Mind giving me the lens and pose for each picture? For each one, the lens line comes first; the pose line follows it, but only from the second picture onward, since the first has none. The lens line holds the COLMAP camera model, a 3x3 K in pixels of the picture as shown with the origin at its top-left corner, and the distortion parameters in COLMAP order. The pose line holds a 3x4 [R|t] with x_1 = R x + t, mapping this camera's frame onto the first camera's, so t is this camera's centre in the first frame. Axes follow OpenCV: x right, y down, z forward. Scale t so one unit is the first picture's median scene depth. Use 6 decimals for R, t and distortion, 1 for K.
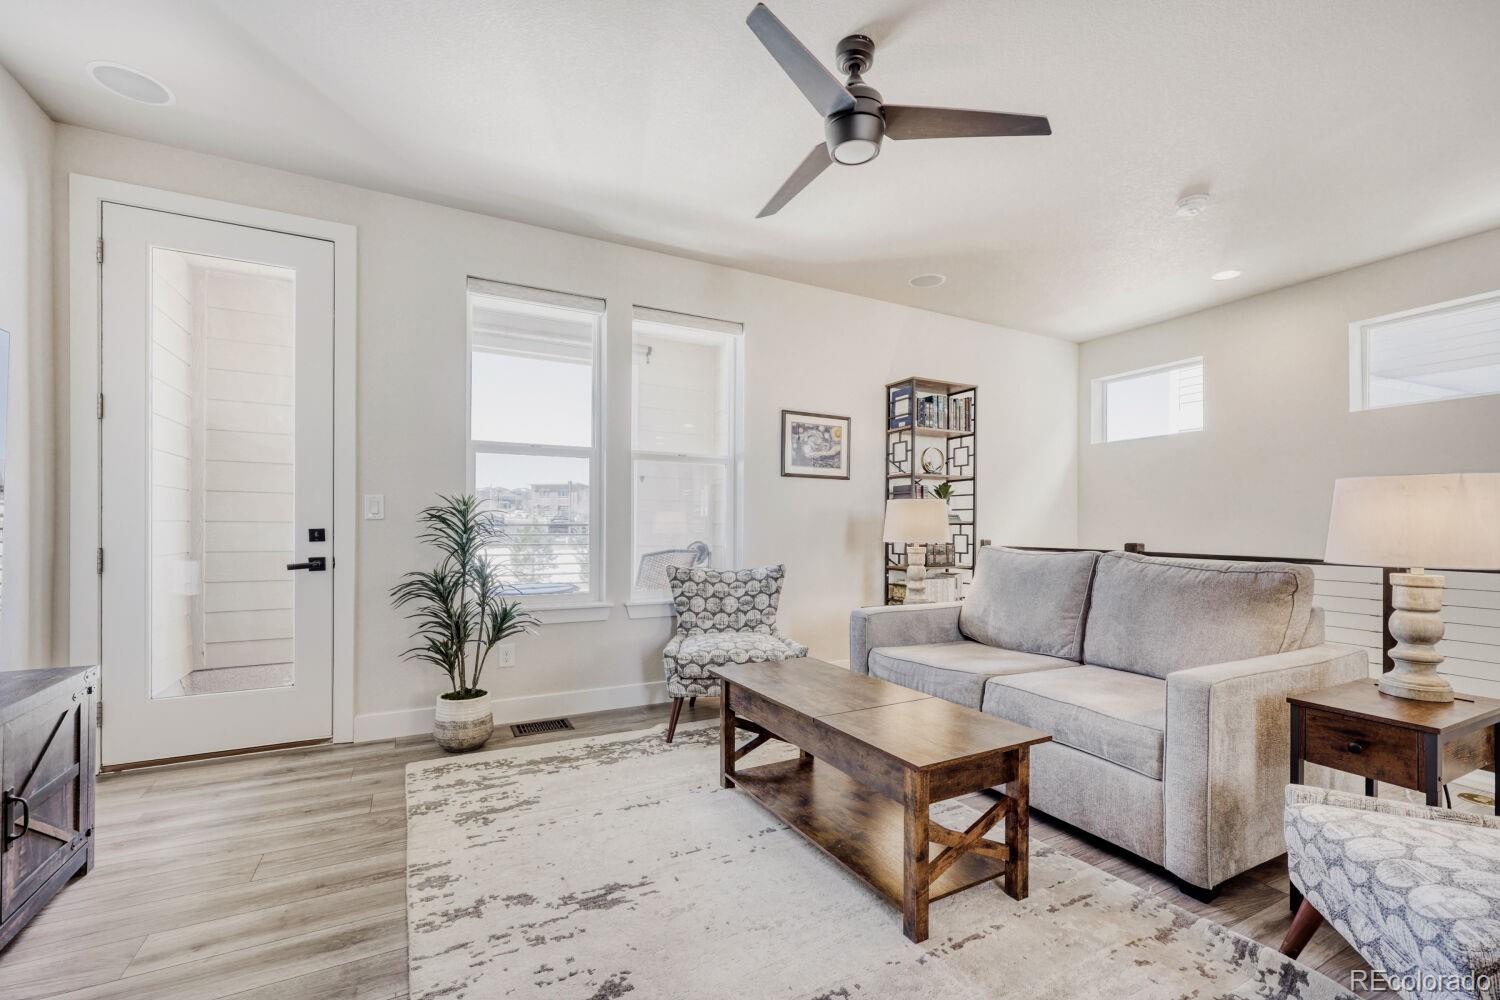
lens RADIAL K [[638.4, 0, 753.7], [0, 638.4, 533.6], [0, 0, 1]] dist [0.000600, -0.000160]
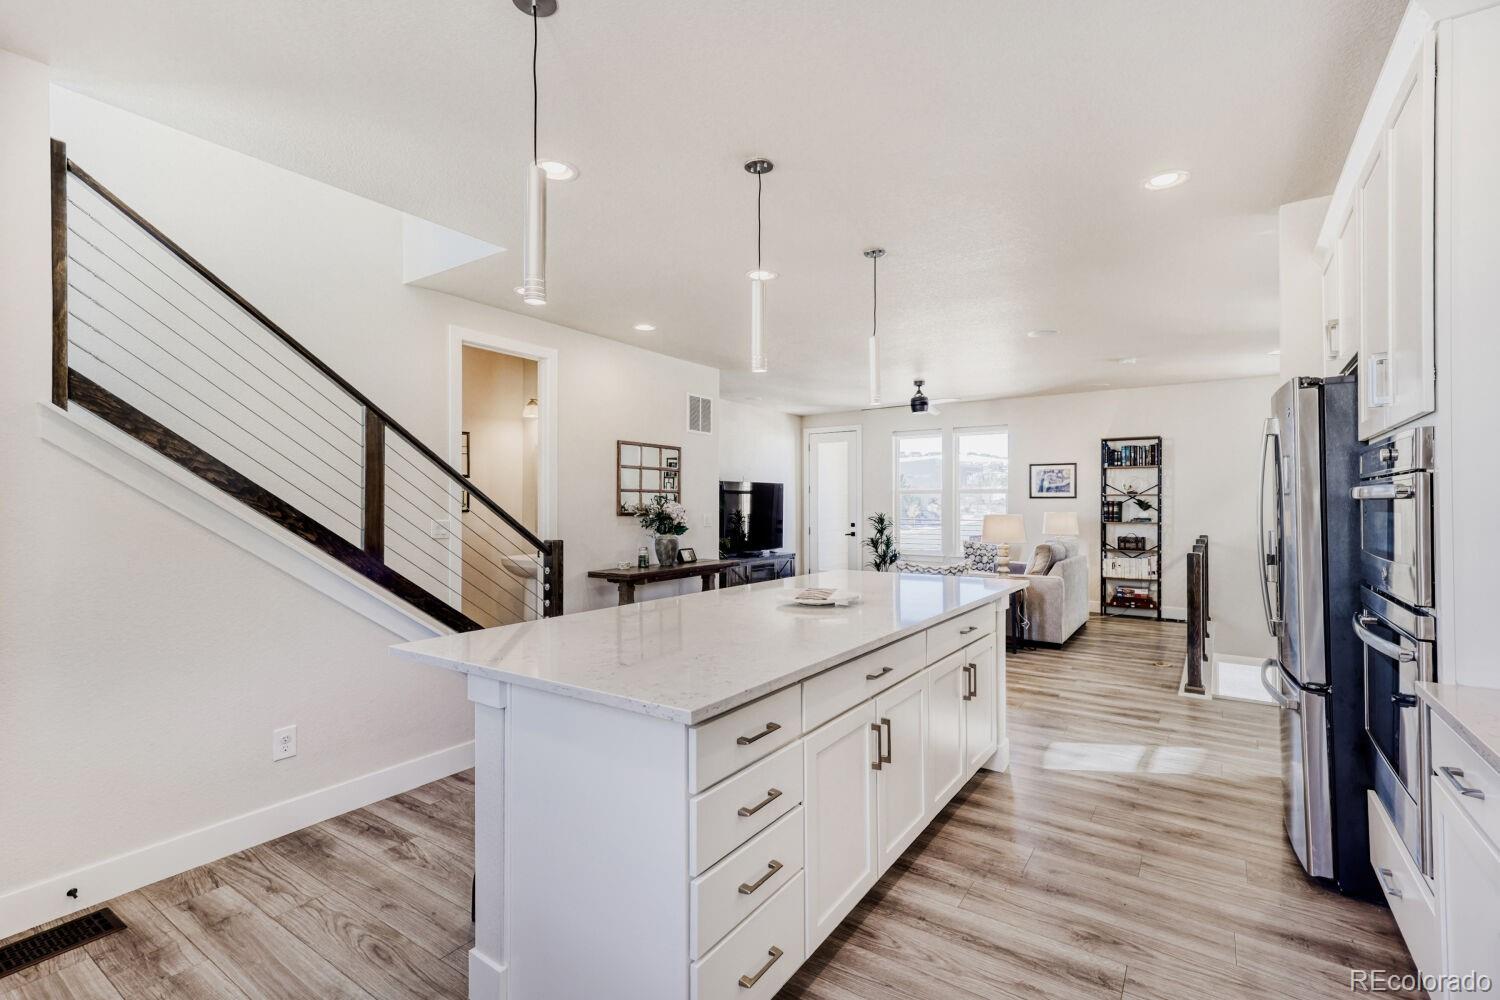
lens RADIAL K [[673.6, 0, 750.0], [0, 673.6, 500.0], [0, 0, 1]] dist [0.000429, 0.000069]
pose [[0.451762, -0.008413, -0.892099, 1.655135], [-0.000973, 0.999950, -0.009923, -0.069873], [0.892138, 0.005350, 0.451731, -0.768593]]
